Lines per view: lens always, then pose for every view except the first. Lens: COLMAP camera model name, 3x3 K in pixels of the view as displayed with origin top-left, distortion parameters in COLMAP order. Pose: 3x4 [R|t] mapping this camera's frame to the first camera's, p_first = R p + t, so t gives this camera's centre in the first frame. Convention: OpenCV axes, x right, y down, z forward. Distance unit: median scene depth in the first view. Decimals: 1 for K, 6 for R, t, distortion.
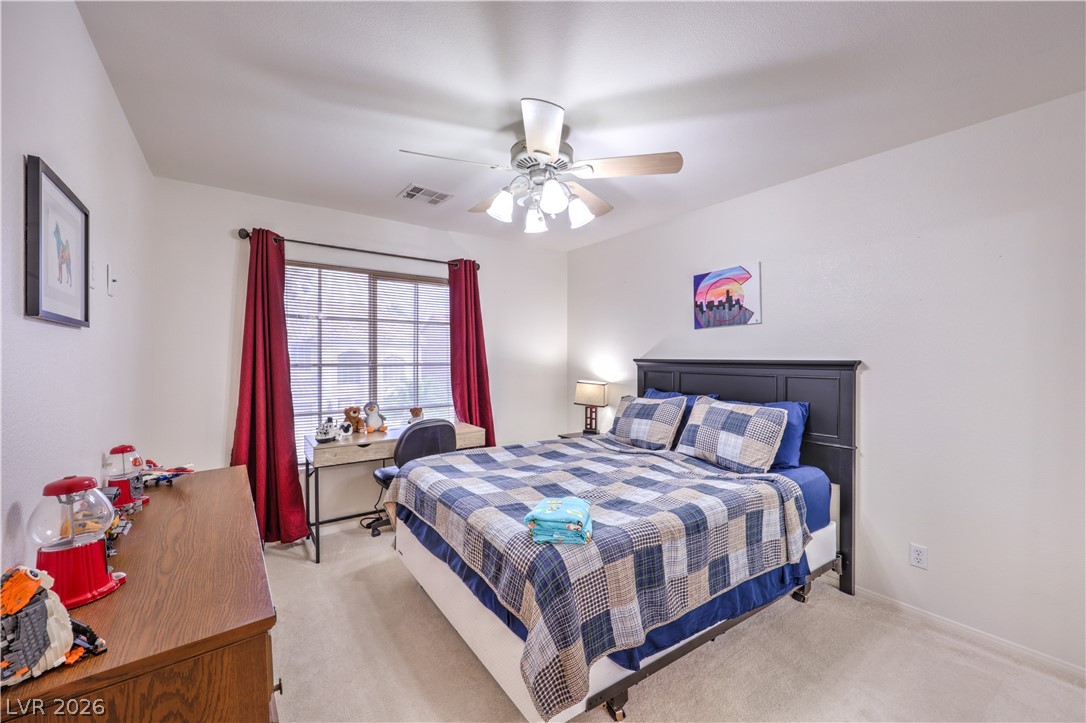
lens RADIAL K [[442.0, 0, 562.2], [0, 442.0, 359.6], [0, 0, 1]] dist [0.022607, -0.000008]
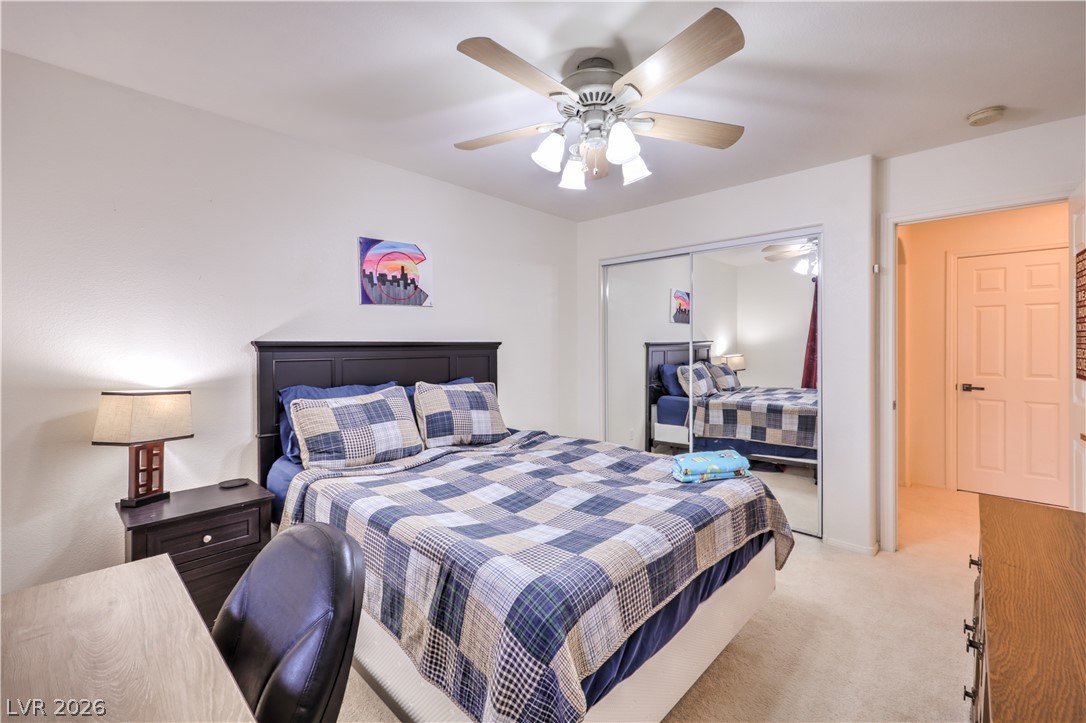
lens RADIAL K [[465.9, 0, 545.4], [0, 465.9, 346.7], [0, 0, 1]] dist [0.025916, -0.000063]
pose [[-0.162635, -0.011377, 0.986621, -0.628963], [0.006981, 0.999895, 0.012681, 0.000091], [-0.986662, 0.008950, -0.162538, 0.860440]]
